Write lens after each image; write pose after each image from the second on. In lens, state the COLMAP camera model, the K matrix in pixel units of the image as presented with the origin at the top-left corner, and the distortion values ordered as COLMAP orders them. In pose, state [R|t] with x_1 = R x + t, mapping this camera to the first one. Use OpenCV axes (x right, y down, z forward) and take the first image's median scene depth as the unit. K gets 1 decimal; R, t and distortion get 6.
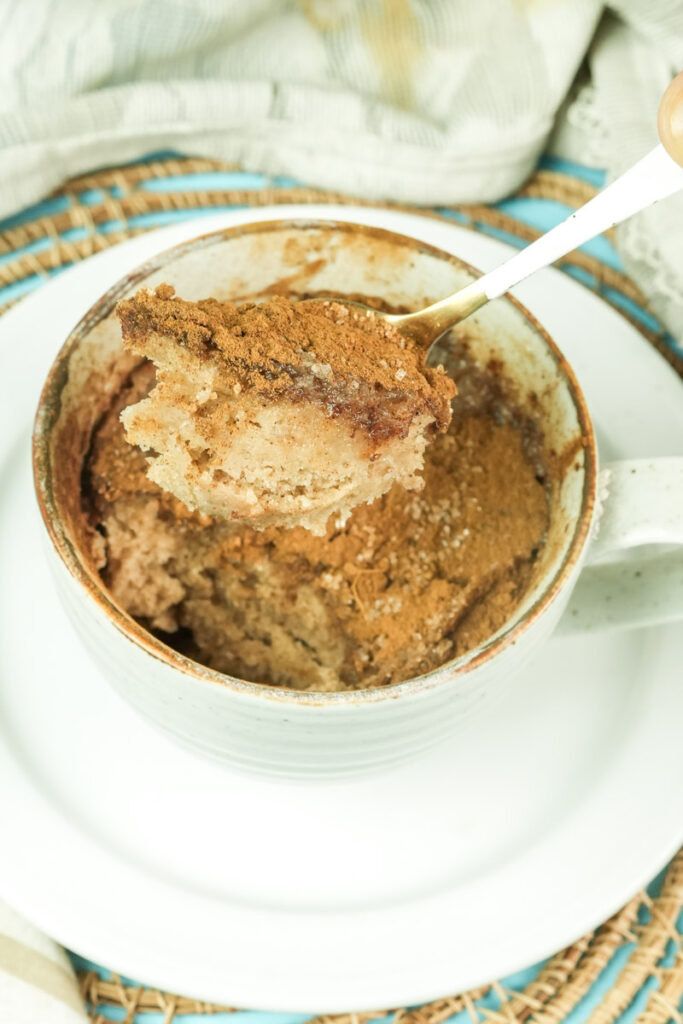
lens RADIAL K [[2886.3, 0, 370.1], [0, 2886.3, 481.6], [0, 0, 1]] dist [0.215486, 0.584396]
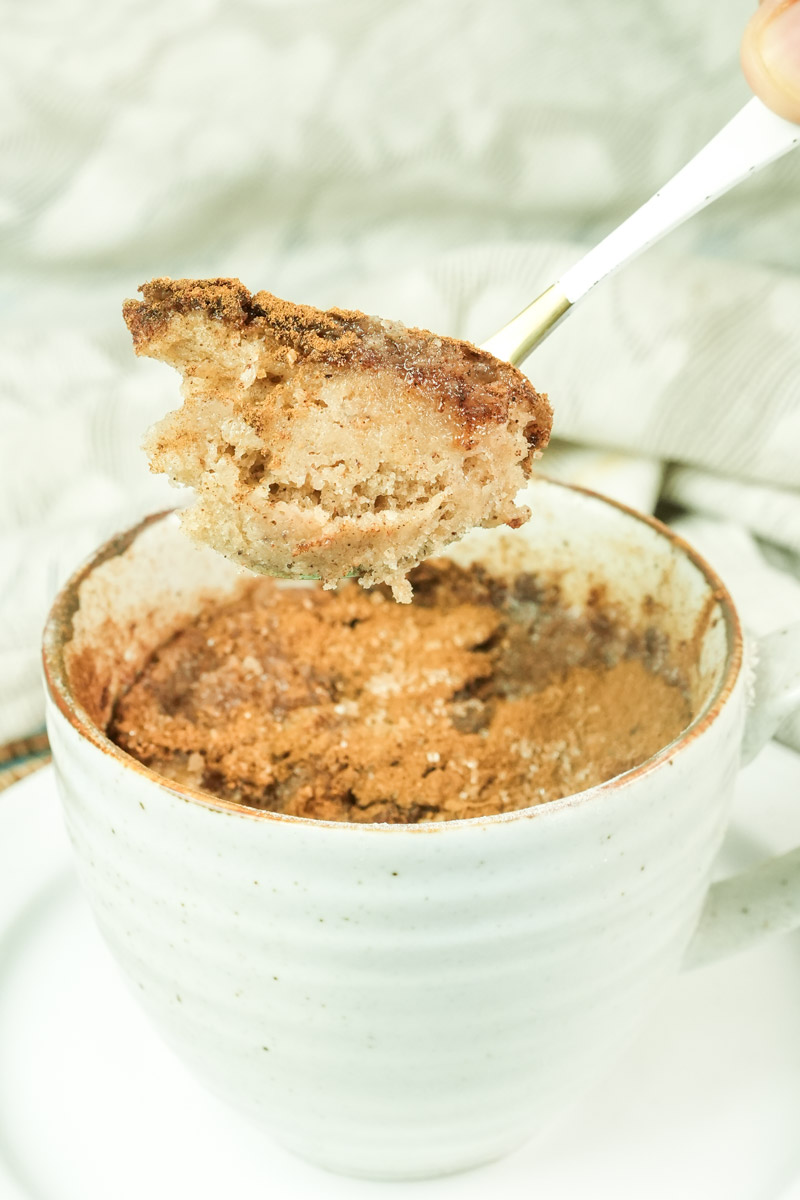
lens RADIAL K [[3382.4, 0, 433.6], [0, 3382.4, 564.4], [0, 0, 1]] dist [0.215486, 0.584396]
pose [[0.992309, -0.111228, 0.054319, -0.054910], [0.123506, 0.860335, -0.494540, 0.429567], [0.008275, 0.497445, 0.867456, 0.162386]]
